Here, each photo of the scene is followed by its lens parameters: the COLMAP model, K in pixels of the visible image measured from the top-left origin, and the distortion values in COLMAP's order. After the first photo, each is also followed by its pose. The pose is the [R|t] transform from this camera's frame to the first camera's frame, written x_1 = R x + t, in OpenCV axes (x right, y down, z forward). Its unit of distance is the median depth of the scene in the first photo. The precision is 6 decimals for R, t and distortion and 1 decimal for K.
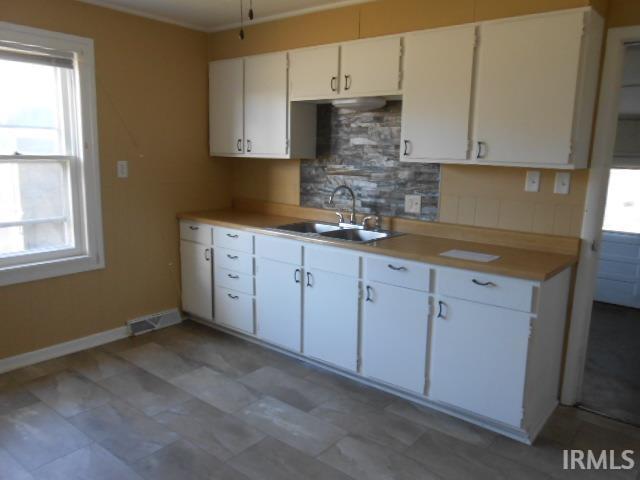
lens RADIAL K [[502.6, 0, 323.4], [0, 502.6, 234.1], [0, 0, 1]] dist [-0.043060, 0.077411]
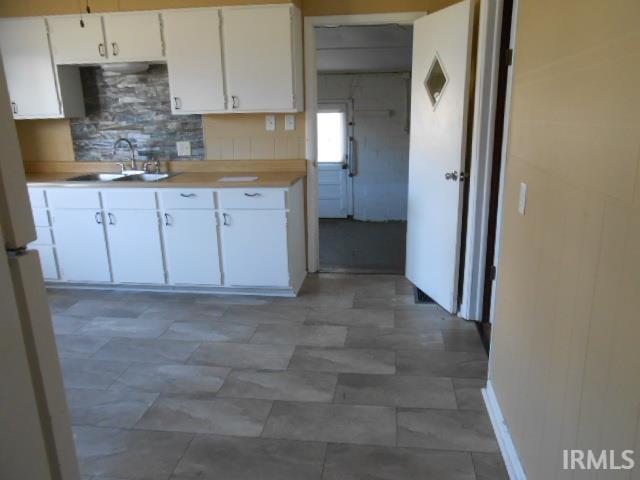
lens RADIAL K [[502.6, 0, 323.4], [0, 502.6, 234.1], [0, 0, 1]] dist [-0.043060, 0.077411]
pose [[0.854293, -0.169996, 0.491208, -0.182057], [0.127199, 0.984647, 0.119544, 0.047392], [-0.503988, -0.039645, 0.862800, -0.277380]]
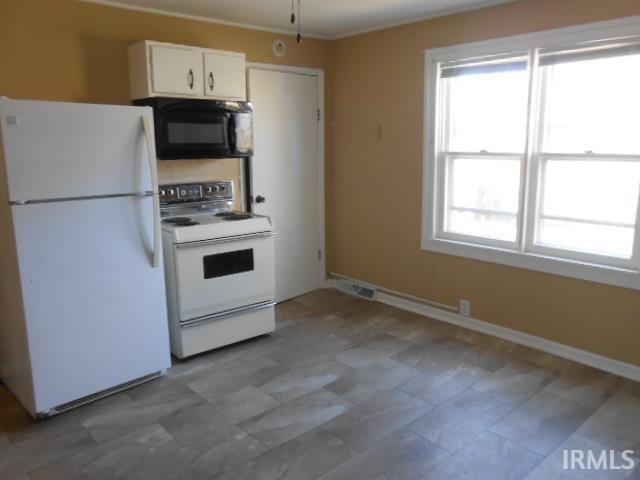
lens RADIAL K [[502.6, 0, 323.4], [0, 502.6, 234.1], [0, 0, 1]] dist [-0.043060, 0.077411]
pose [[-0.161507, 0.158436, -0.974071, 0.461735], [-0.164261, 0.968945, 0.184837, -0.094537], [0.973105, 0.189854, -0.130466, 0.615032]]
